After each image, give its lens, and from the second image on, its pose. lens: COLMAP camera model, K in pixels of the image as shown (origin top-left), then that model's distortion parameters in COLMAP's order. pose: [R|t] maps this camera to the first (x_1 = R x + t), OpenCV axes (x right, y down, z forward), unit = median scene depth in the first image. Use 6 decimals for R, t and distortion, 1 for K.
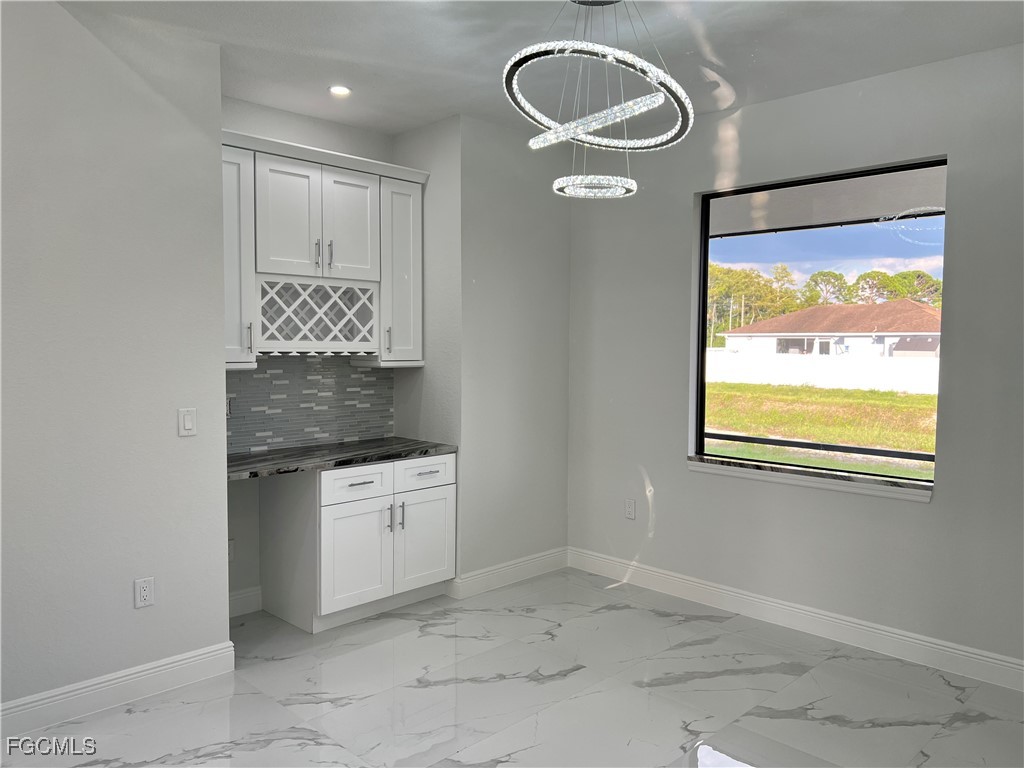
lens RADIAL K [[772.4, 0, 512.5], [0, 772.4, 386.9], [0, 0, 1]] dist [0.053692, -0.058339]
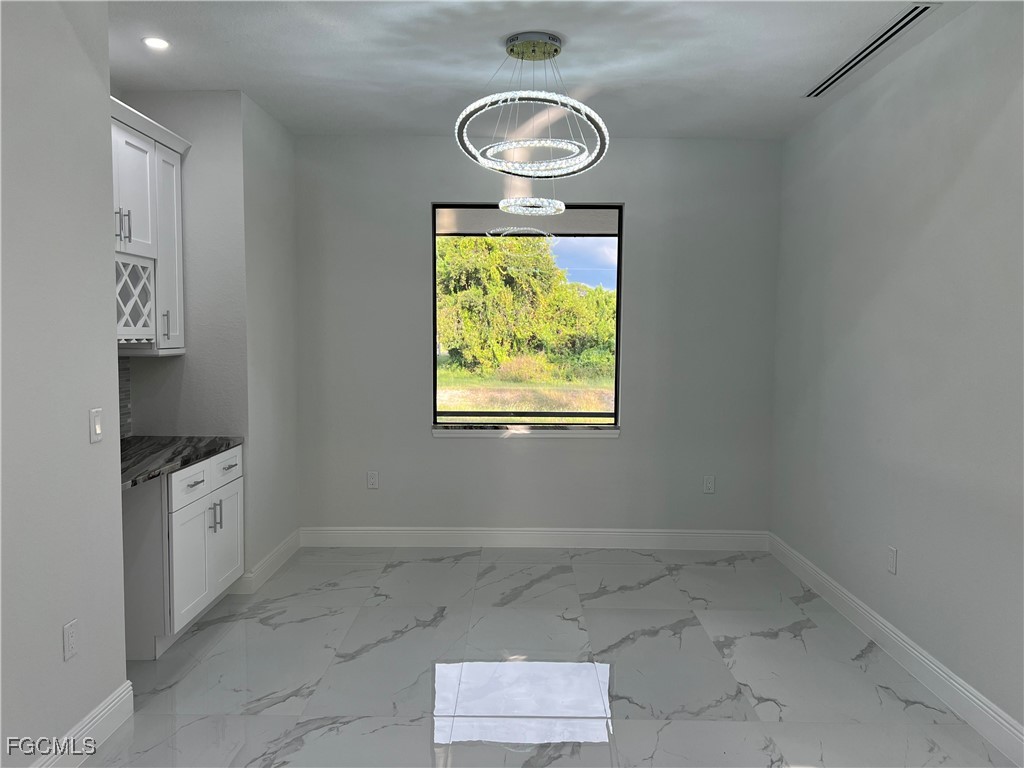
lens RADIAL K [[772.4, 0, 509.5], [0, 772.4, 381.6], [0, 0, 1]] dist [0.053692, -0.058339]
pose [[0.715914, -0.047332, 0.696582, -0.556895], [0.040662, 0.998833, 0.026080, -0.003128], [-0.697004, 0.009653, 0.717003, 0.084634]]
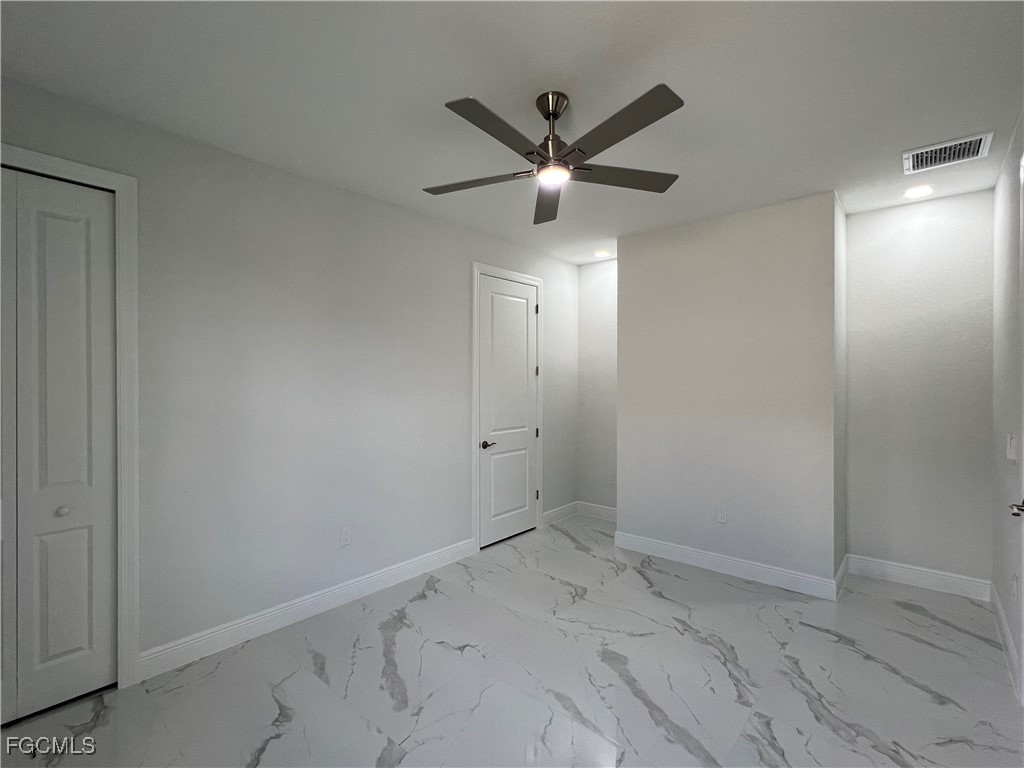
lens RADIAL K [[479.4, 0, 510.5], [0, 479.4, 383.5], [0, 0, 1]] dist [-0.001175, 0.002213]
pose [[-0.065054, -0.009440, 0.997837, -0.608703], [0.061327, 0.998027, 0.013440, -0.079577], [-0.995995, 0.062069, -0.064347, 1.342673]]
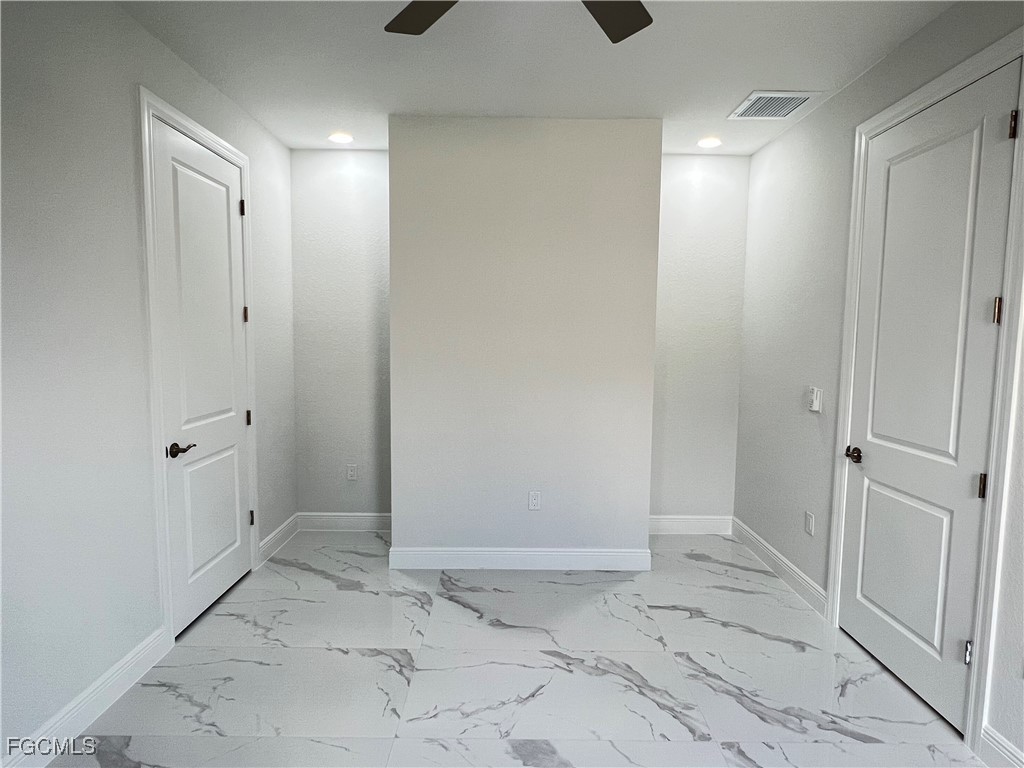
lens RADIAL K [[569.0, 0, 510.1], [0, 569.0, 380.1], [0, 0, 1]] dist [0.000008, -0.001720]
pose [[-0.706446, -0.068694, 0.704425, -0.306136], [0.030279, 0.991434, 0.127049, -0.088458], [-0.707119, 0.111082, -0.698315, 1.515920]]
